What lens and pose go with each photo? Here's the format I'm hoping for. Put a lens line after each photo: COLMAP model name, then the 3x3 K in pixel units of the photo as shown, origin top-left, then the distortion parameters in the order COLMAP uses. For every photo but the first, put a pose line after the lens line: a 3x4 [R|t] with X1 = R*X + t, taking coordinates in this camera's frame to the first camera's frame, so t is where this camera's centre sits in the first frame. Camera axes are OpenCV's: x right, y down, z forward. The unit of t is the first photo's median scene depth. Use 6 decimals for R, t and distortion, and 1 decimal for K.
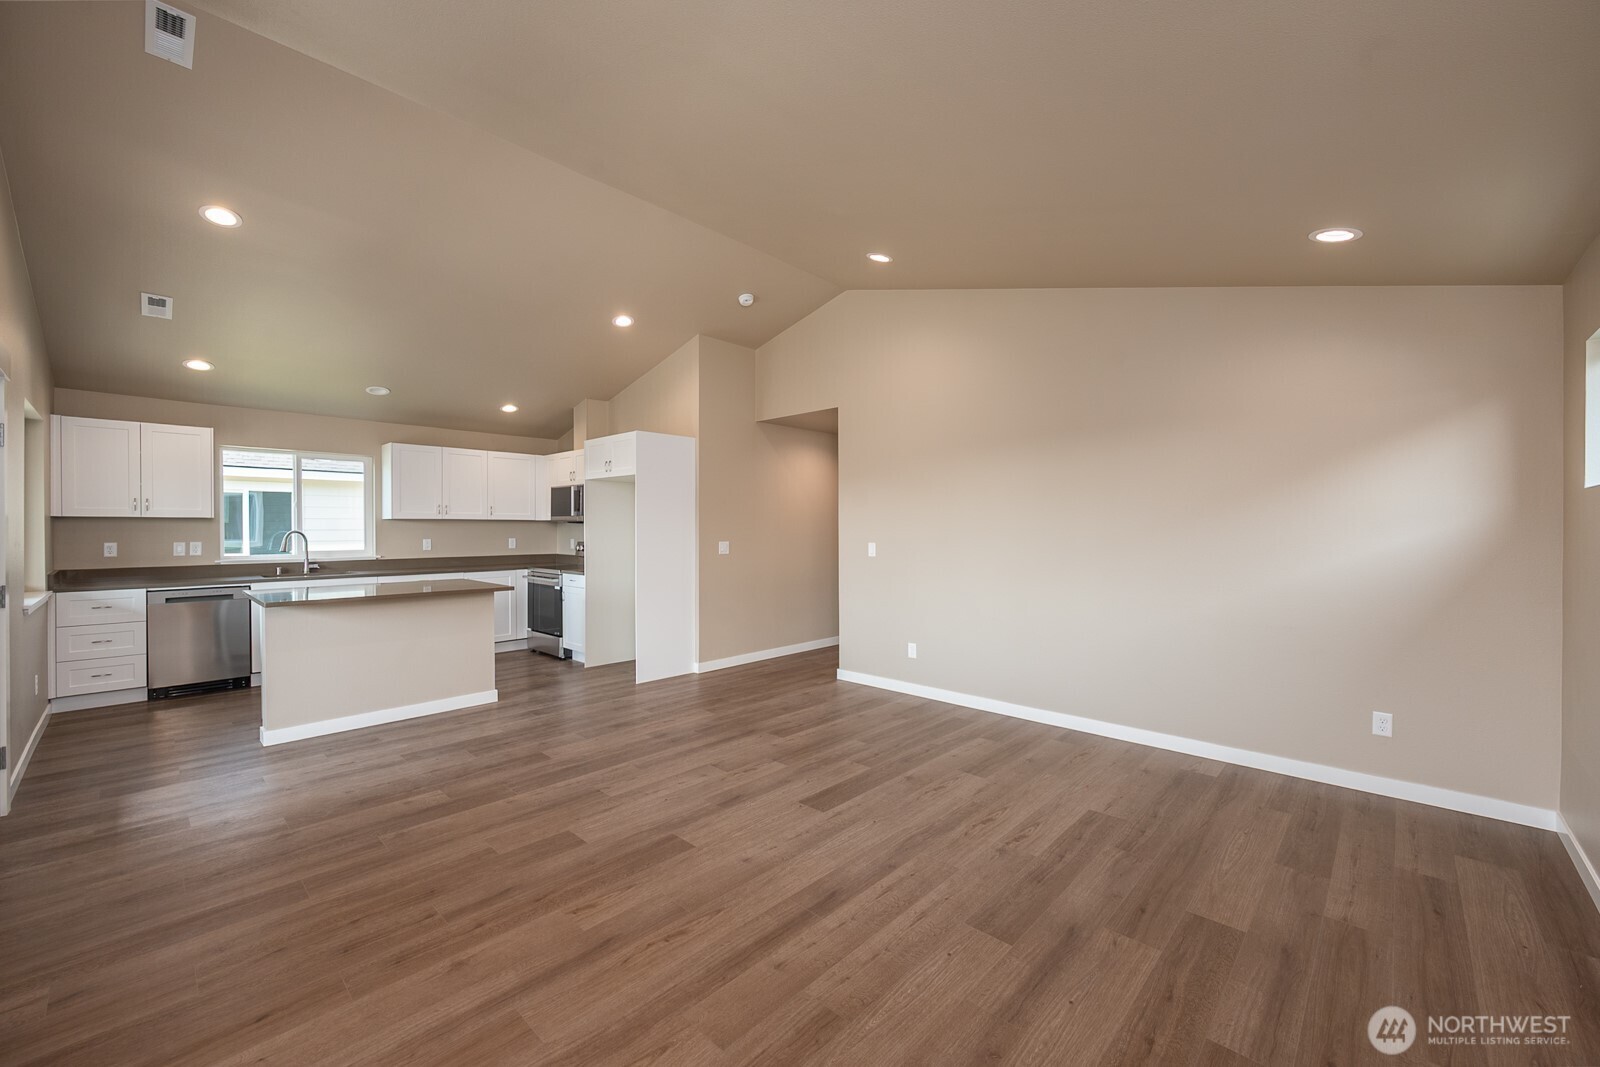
lens RADIAL K [[638.5, 0, 801.2], [0, 638.5, 535.8], [0, 0, 1]] dist [-0.001397, 0.000027]
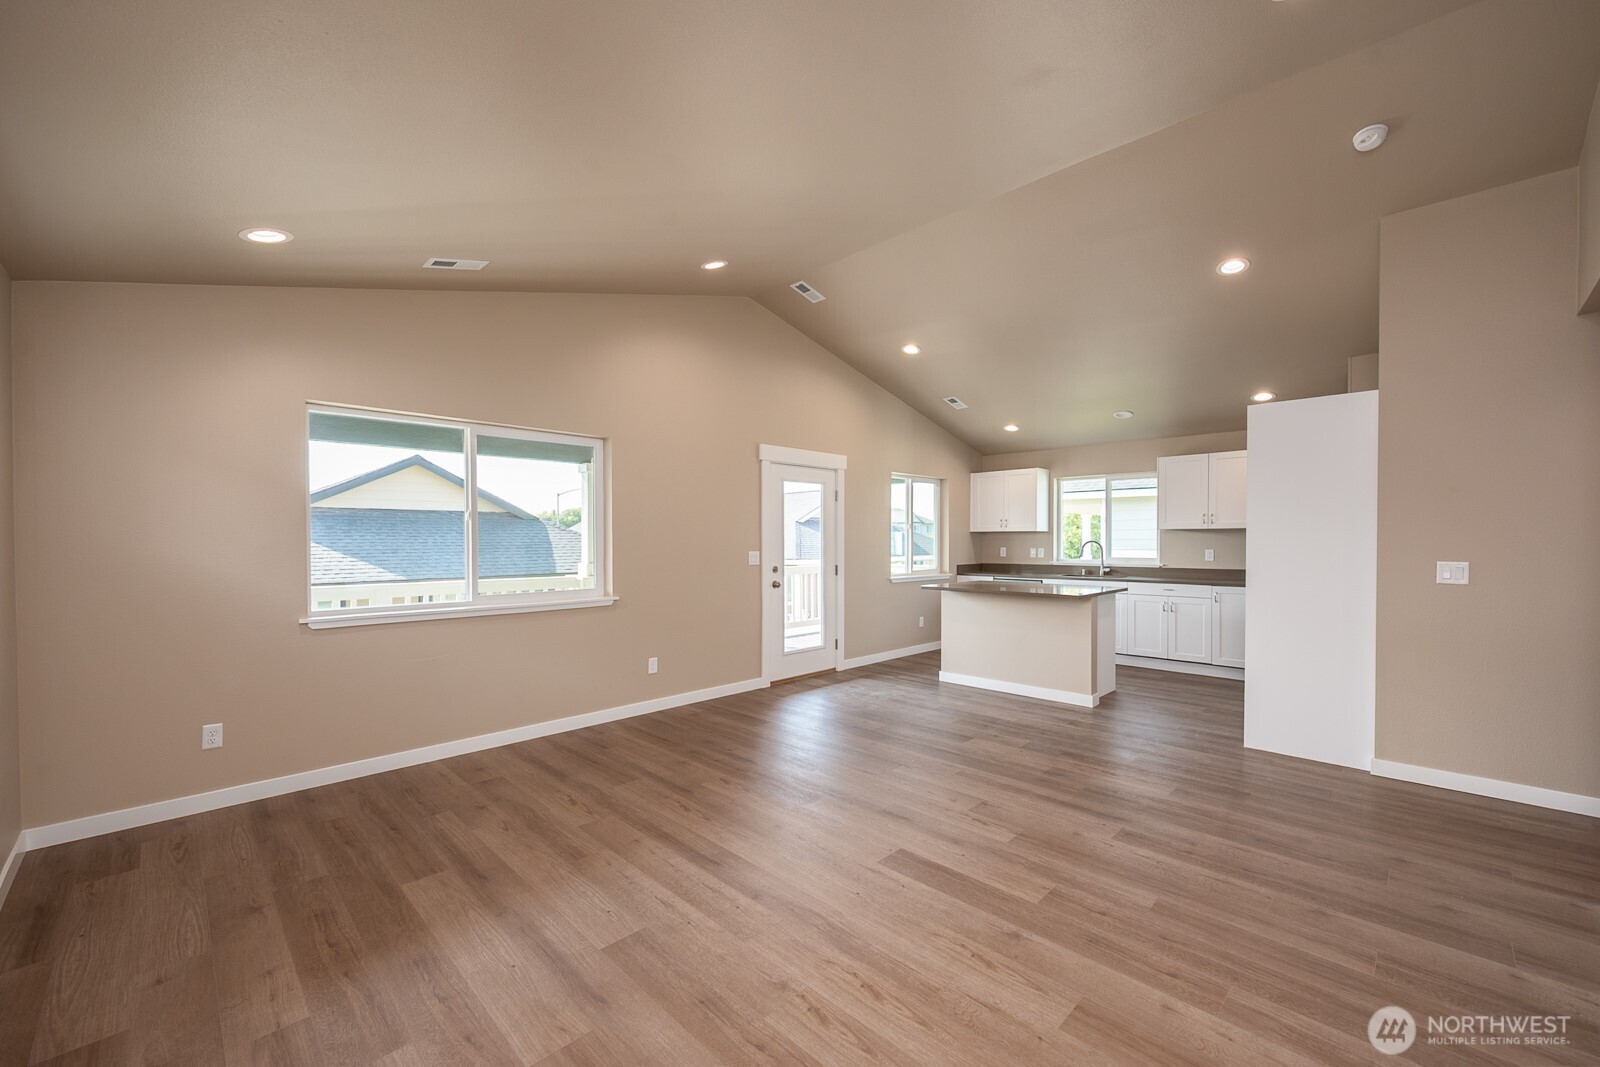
lens RADIAL K [[638.5, 0, 801.2], [0, 638.5, 535.8], [0, 0, 1]] dist [-0.001397, 0.000027]
pose [[-0.025124, -0.004578, -0.999674, 0.763871], [-0.011235, 0.999928, -0.004297, -0.008156], [0.999621, 0.011124, -0.025174, 0.762921]]
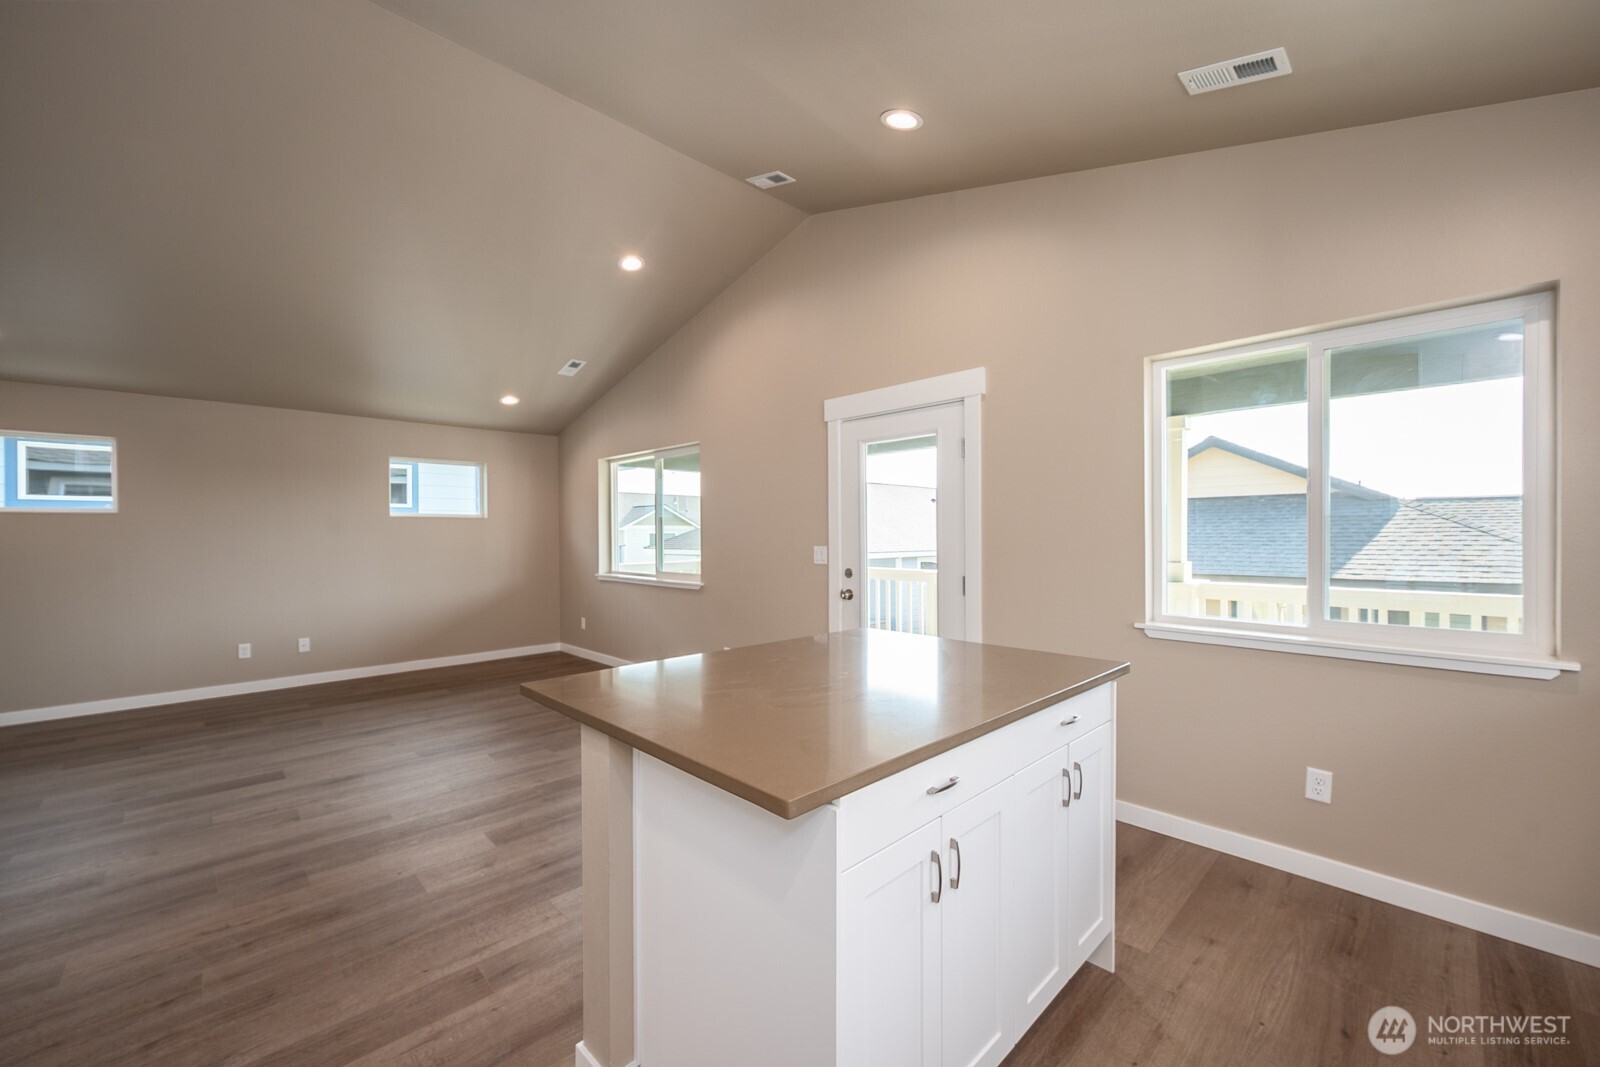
lens RADIAL K [[632.2, 0, 792.4], [0, 632.2, 531.3], [0, 0, 1]] dist [0.001068, 0.000386]
pose [[-0.998703, 0.006094, 0.050554, -0.817692], [0.006558, 0.999938, 0.009025, -0.013523], [-0.050496, 0.009345, -0.998681, 1.778080]]
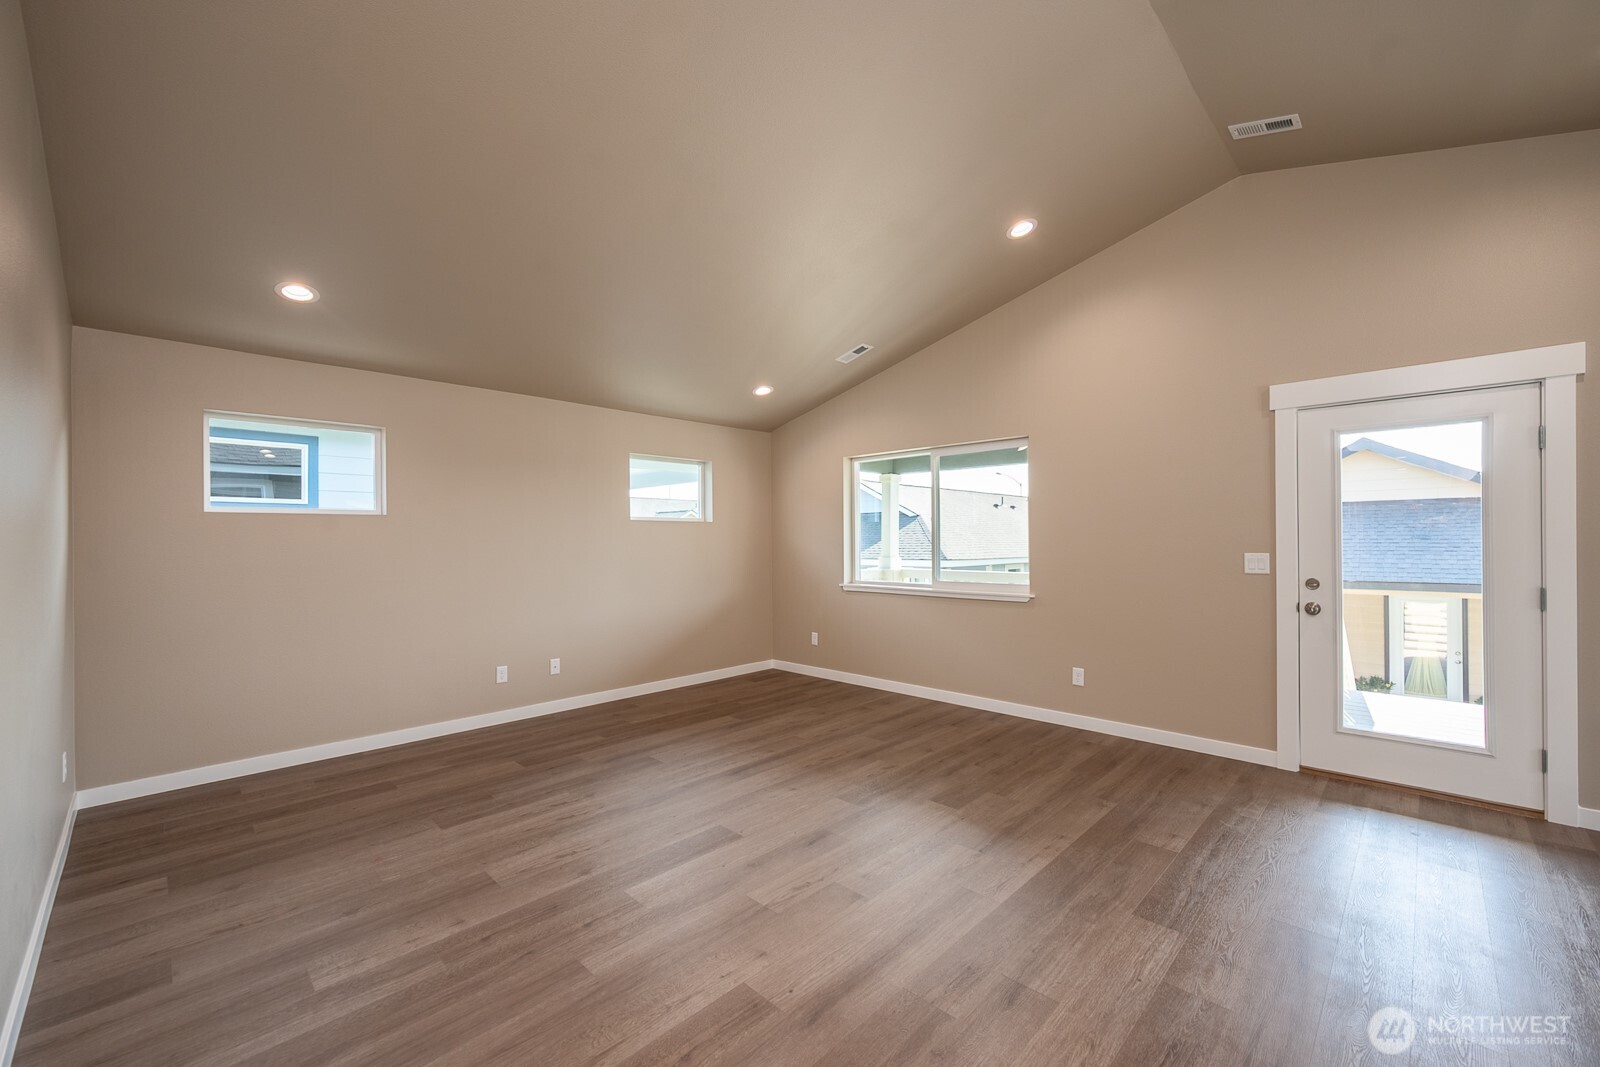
lens RADIAL K [[638.5, 0, 801.2], [0, 638.5, 535.8], [0, 0, 1]] dist [-0.001397, 0.000027]
pose [[-0.999817, 0.007123, 0.017774, -0.092757], [0.007218, 0.999960, 0.005269, -0.013199], [-0.017736, 0.005396, -0.999828, 1.651211]]
